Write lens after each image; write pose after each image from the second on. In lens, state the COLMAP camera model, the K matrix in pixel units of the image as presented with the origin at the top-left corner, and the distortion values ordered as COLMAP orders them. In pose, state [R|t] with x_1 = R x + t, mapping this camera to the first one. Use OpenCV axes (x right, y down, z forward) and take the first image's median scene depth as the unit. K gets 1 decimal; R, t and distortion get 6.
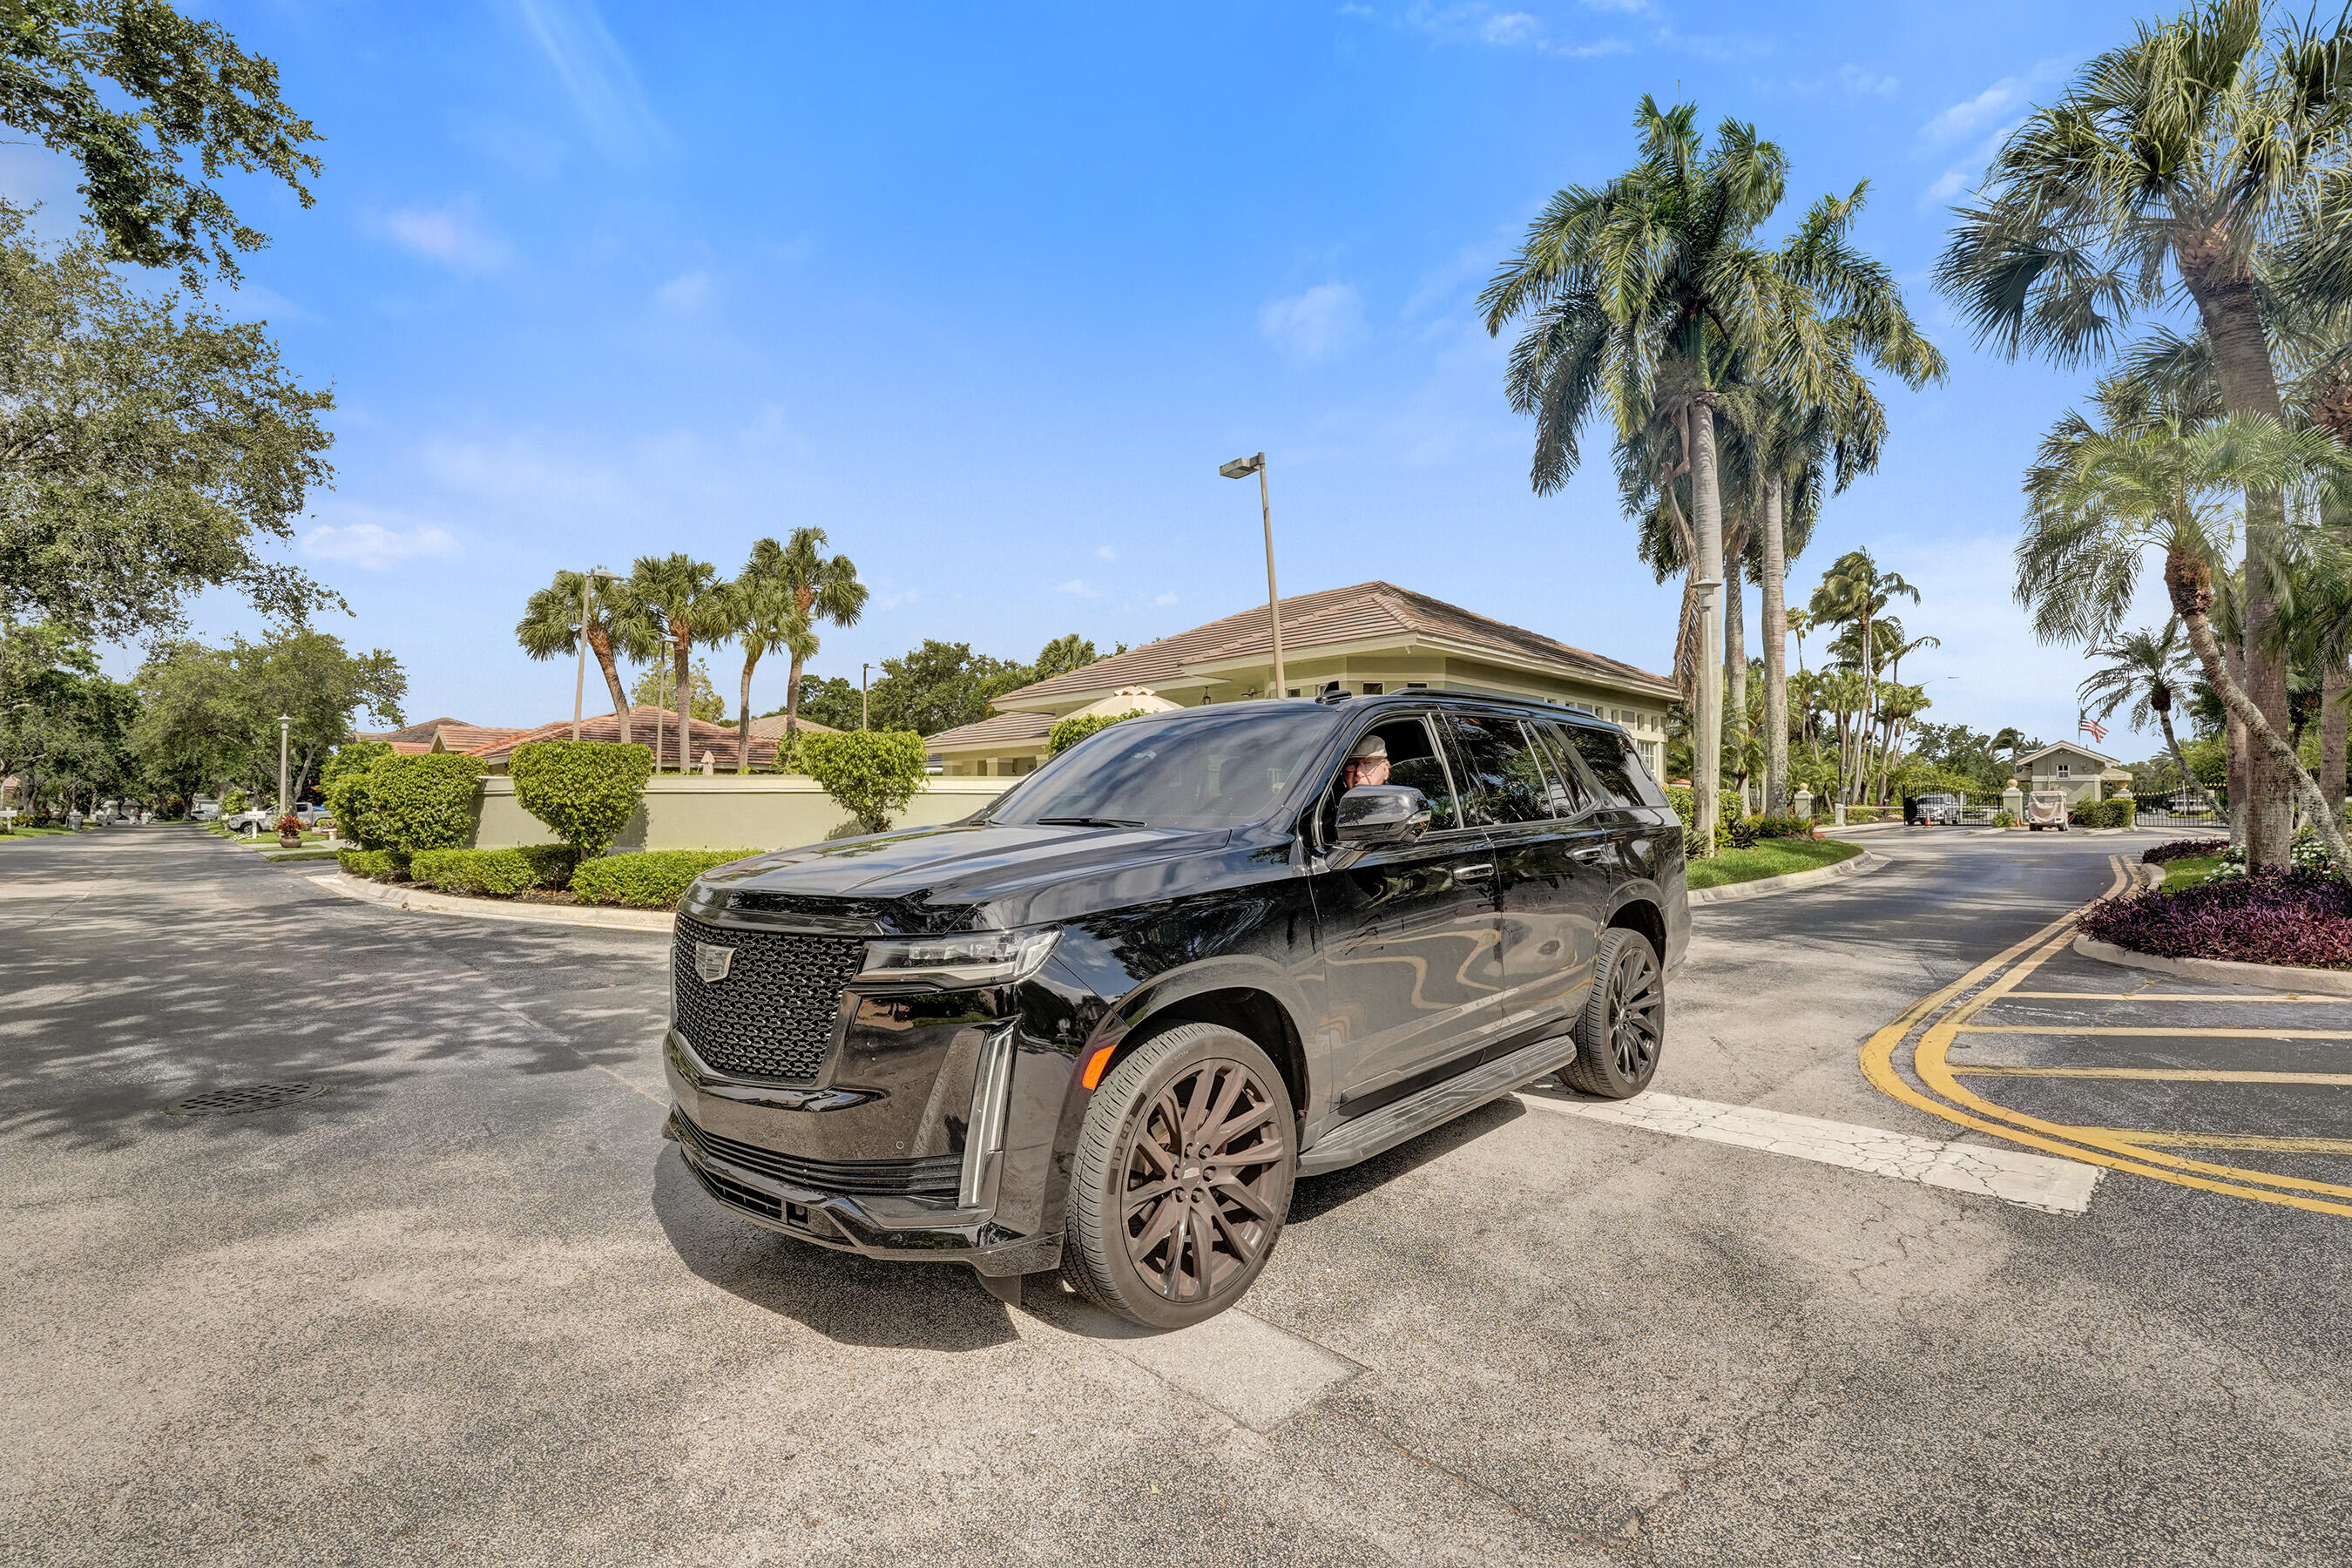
lens RADIAL K [[1054.1, 0, 1179.7], [0, 1054.1, 793.4], [0, 0, 1]] dist [-0.000073, -0.000071]
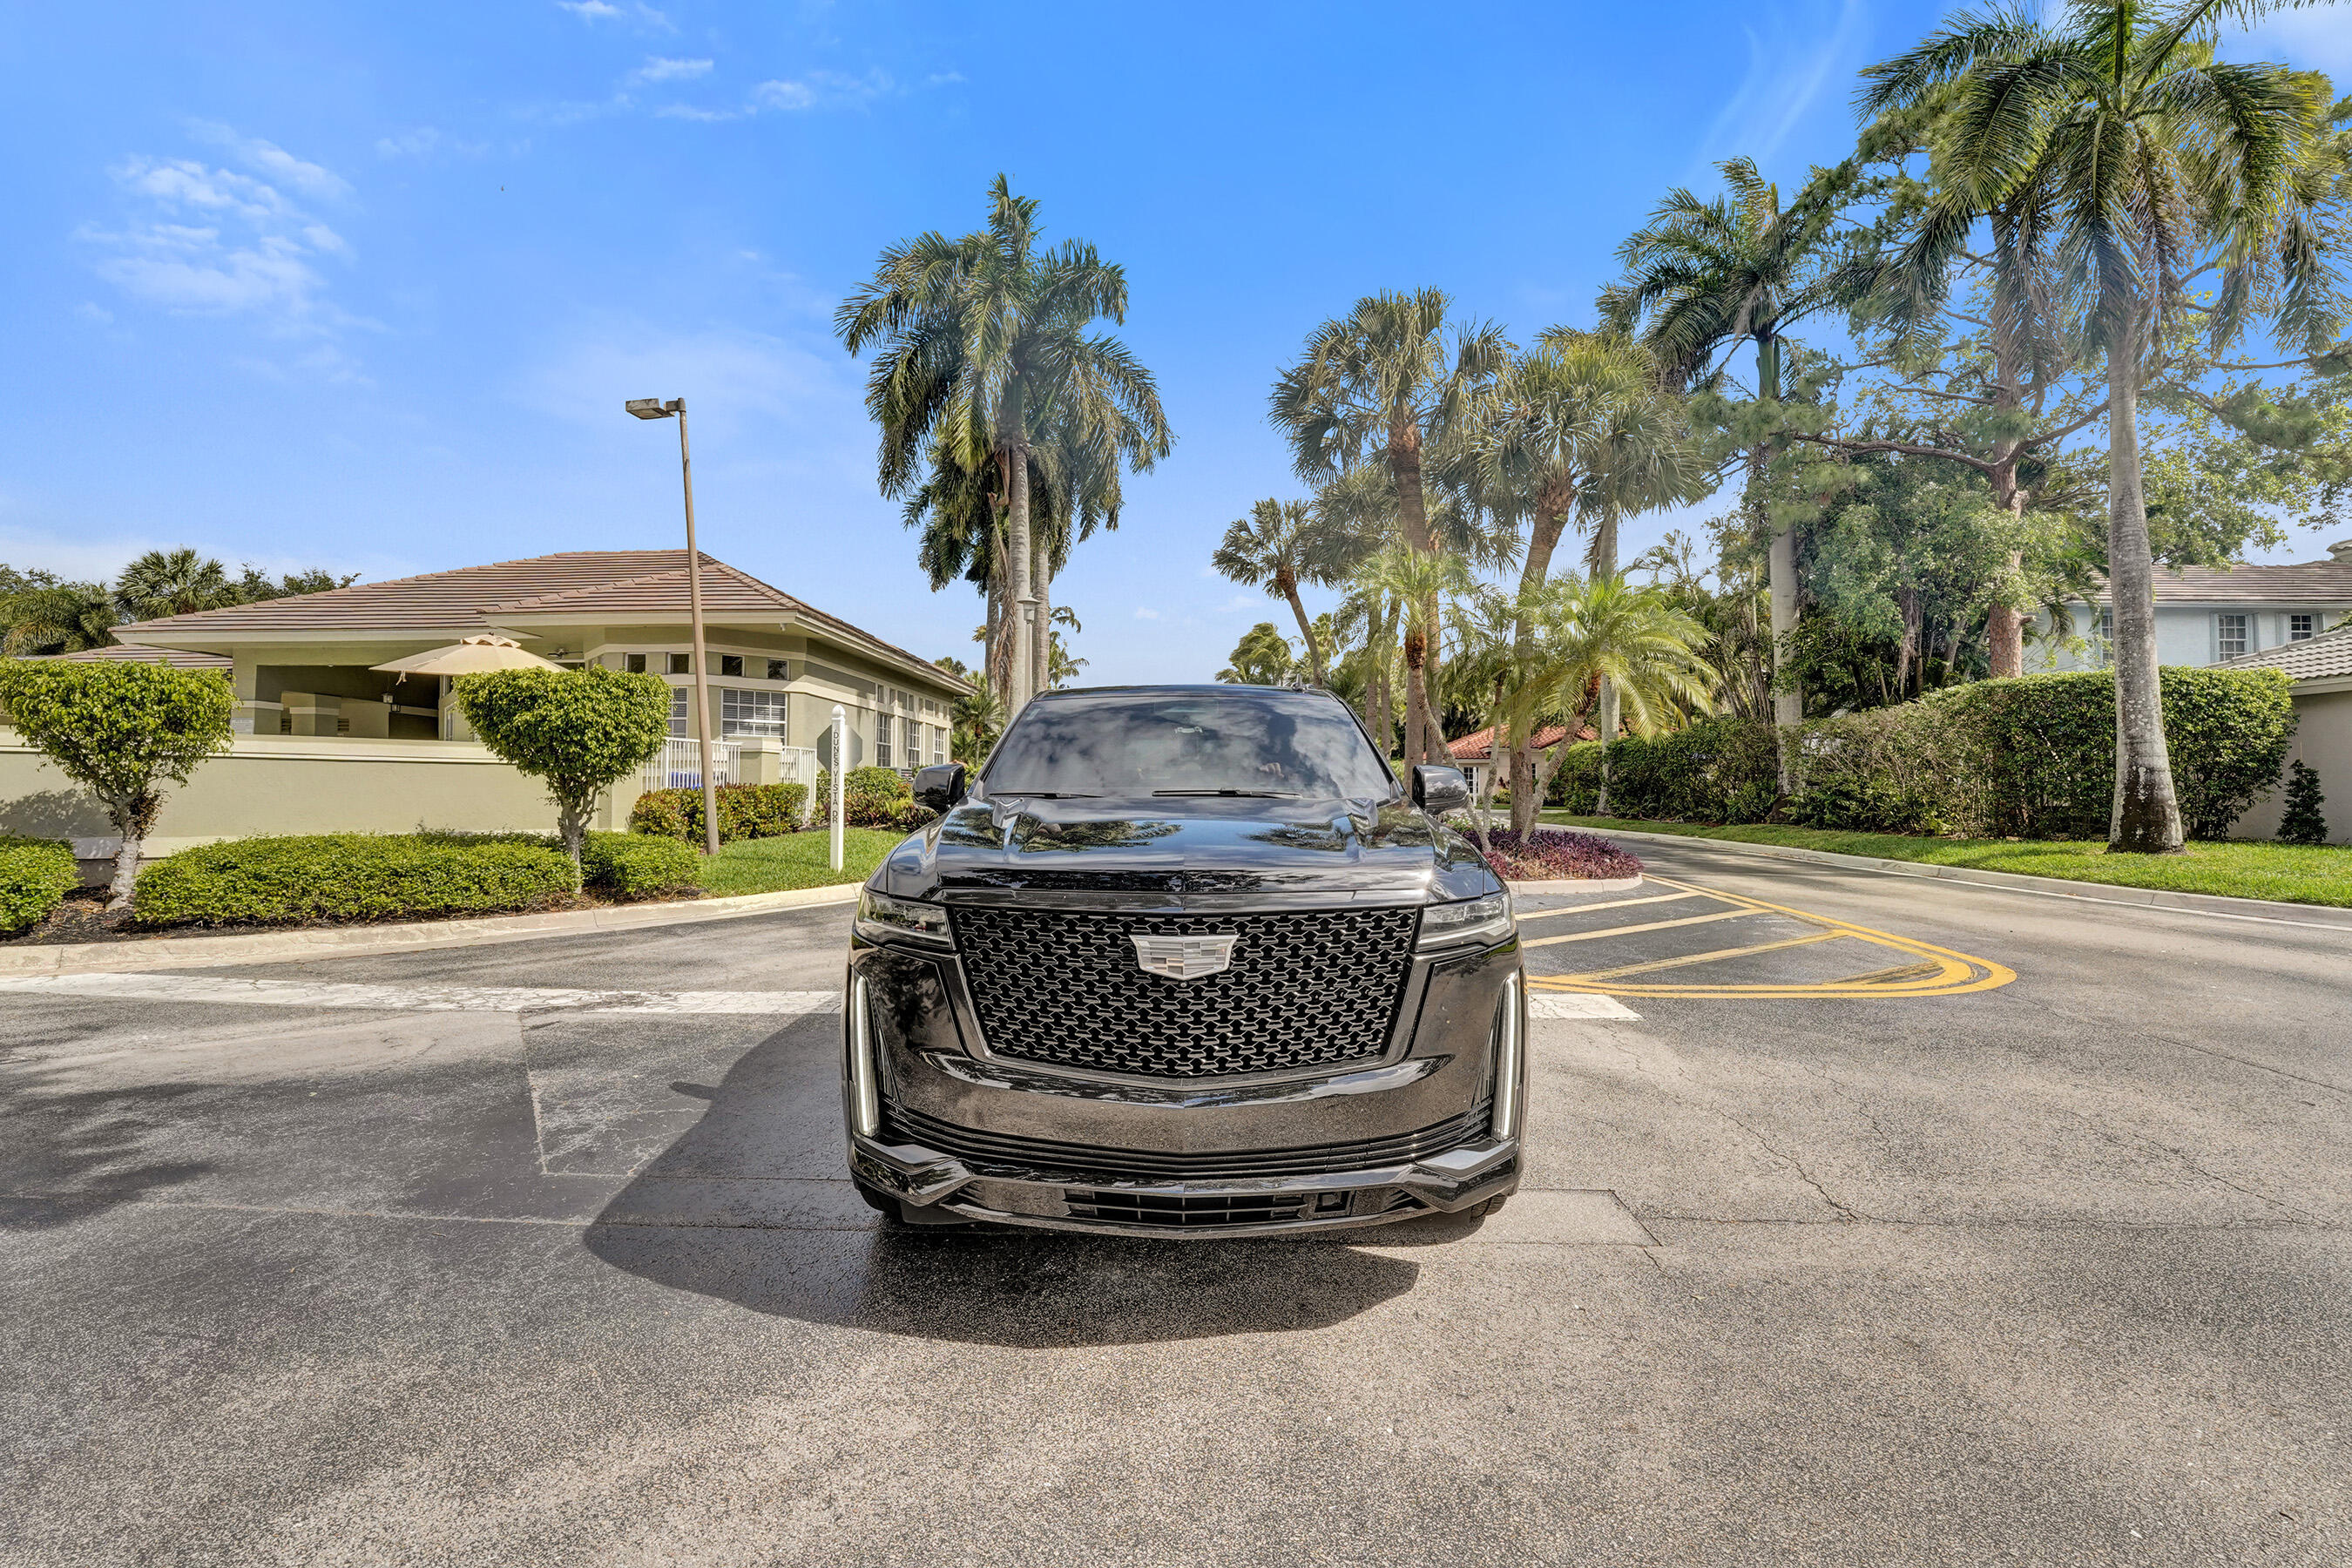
lens RADIAL K [[965.4, 0, 1176.0], [0, 965.4, 784.0], [0, 0, 1]] dist [-0.001347, -0.000161]
pose [[0.742903, 0.005361, 0.669378, -0.125746], [-0.014294, 0.999867, 0.007856, 0.002342], [-0.669247, -0.015404, 0.742881, 0.055629]]
